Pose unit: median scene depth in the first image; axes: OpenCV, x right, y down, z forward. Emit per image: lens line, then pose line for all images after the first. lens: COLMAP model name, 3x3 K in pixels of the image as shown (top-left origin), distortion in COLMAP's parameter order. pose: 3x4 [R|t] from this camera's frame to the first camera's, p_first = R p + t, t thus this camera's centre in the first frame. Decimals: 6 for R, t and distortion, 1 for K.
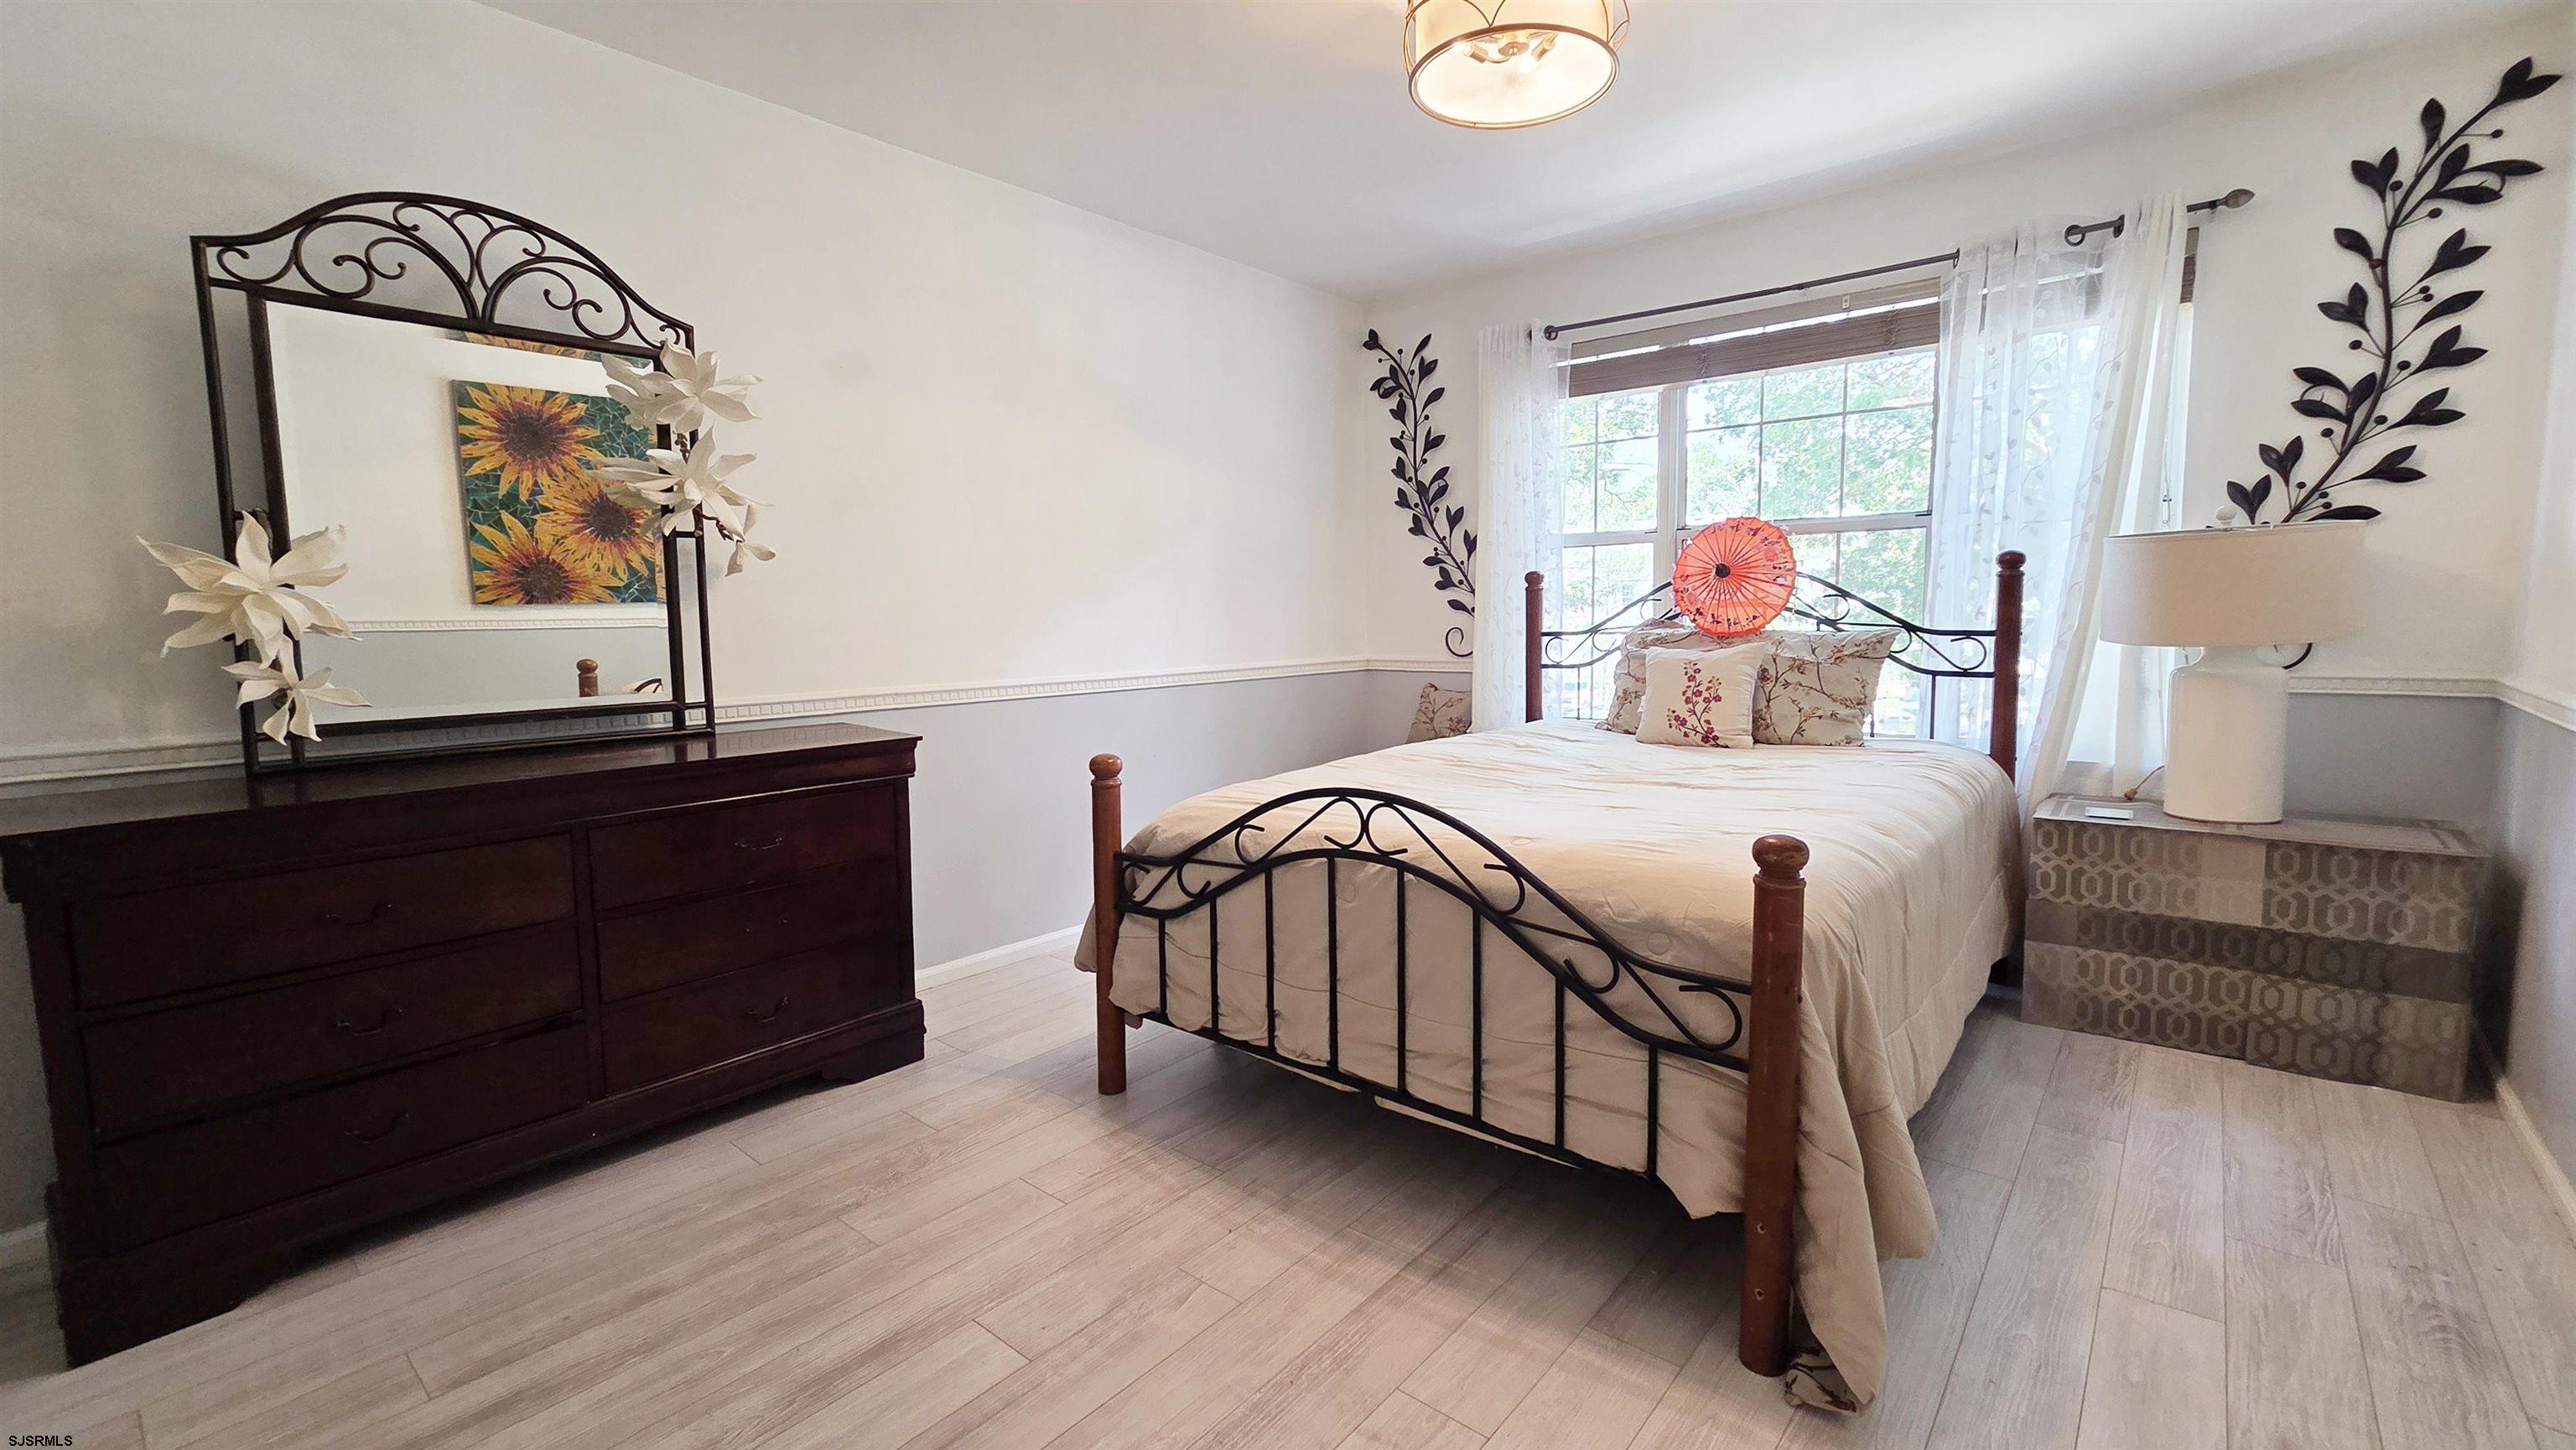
lens RADIAL K [[1101.1, 0, 1297.2], [0, 1101.1, 718.5], [0, 0, 1]] dist [0.003215, 0.001221]
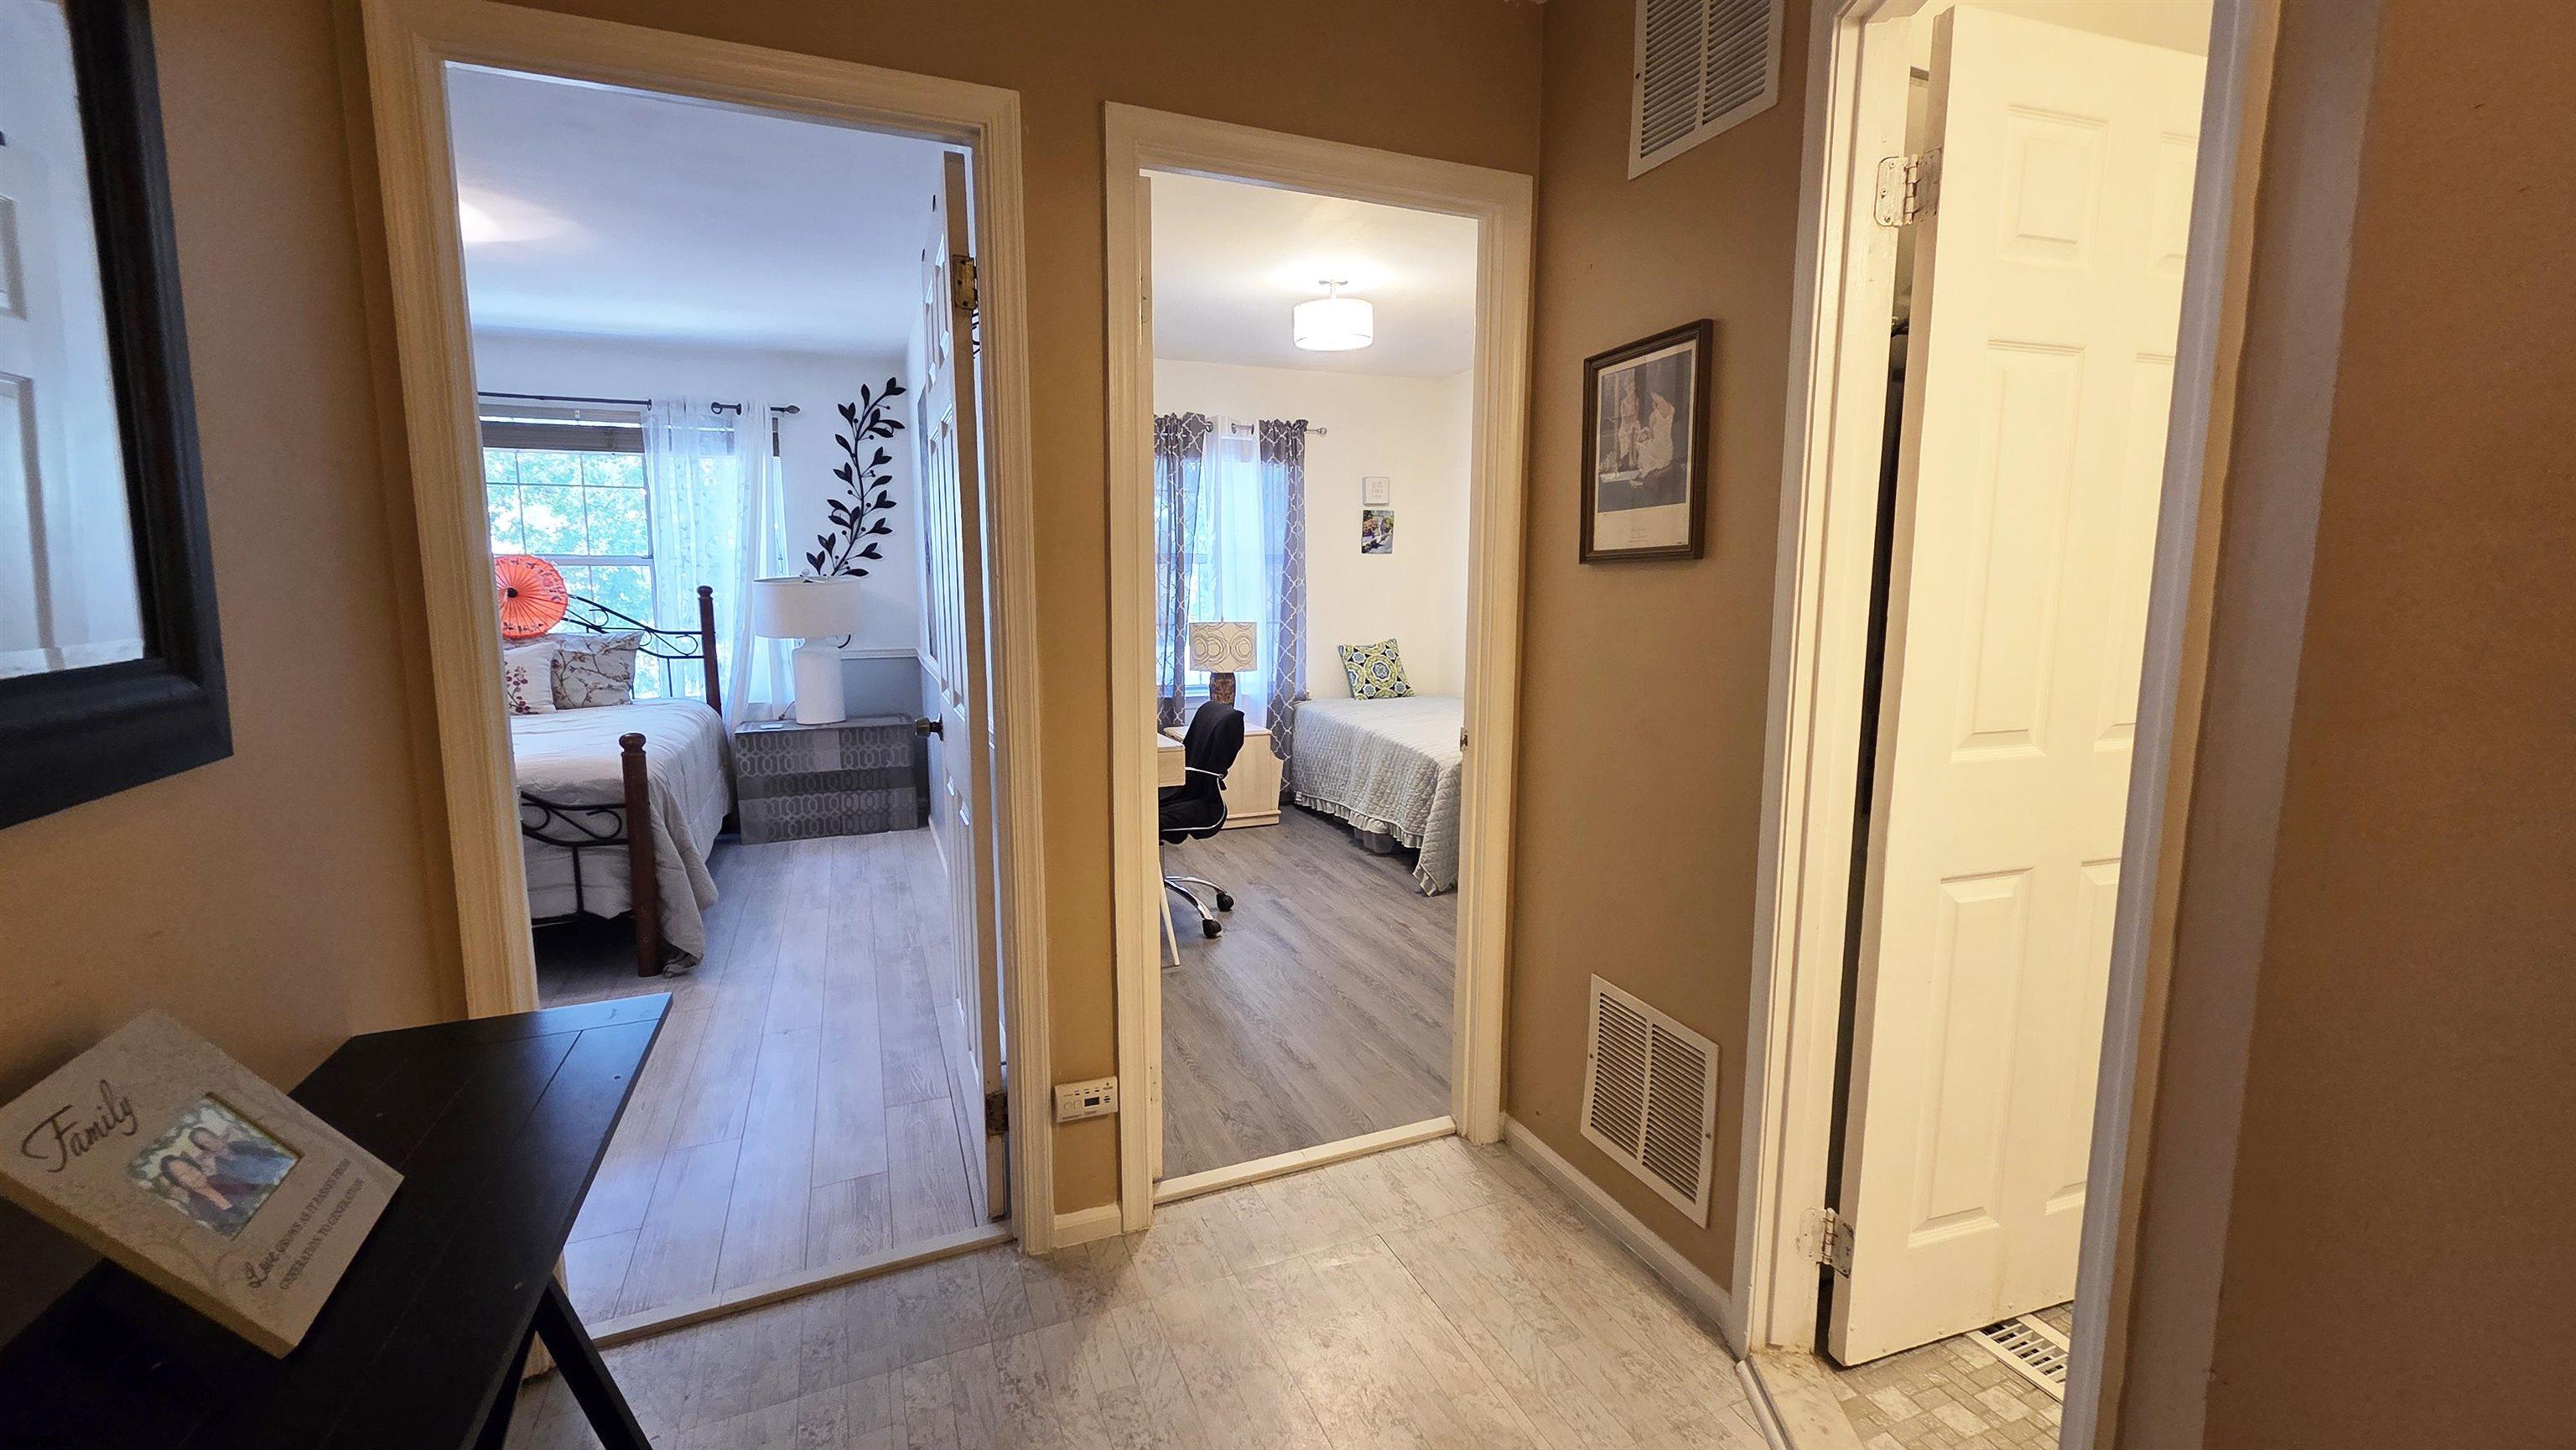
lens RADIAL K [[1055.3, 0, 1300.6], [0, 1055.3, 721.4], [0, 0, 1]] dist [0.002386, -0.000092]
pose [[0.459665, -0.101012, 0.882329, -0.462548], [0.082133, 0.994088, 0.071018, 0.023162], [-0.884286, 0.039824, 0.465244, -0.671984]]
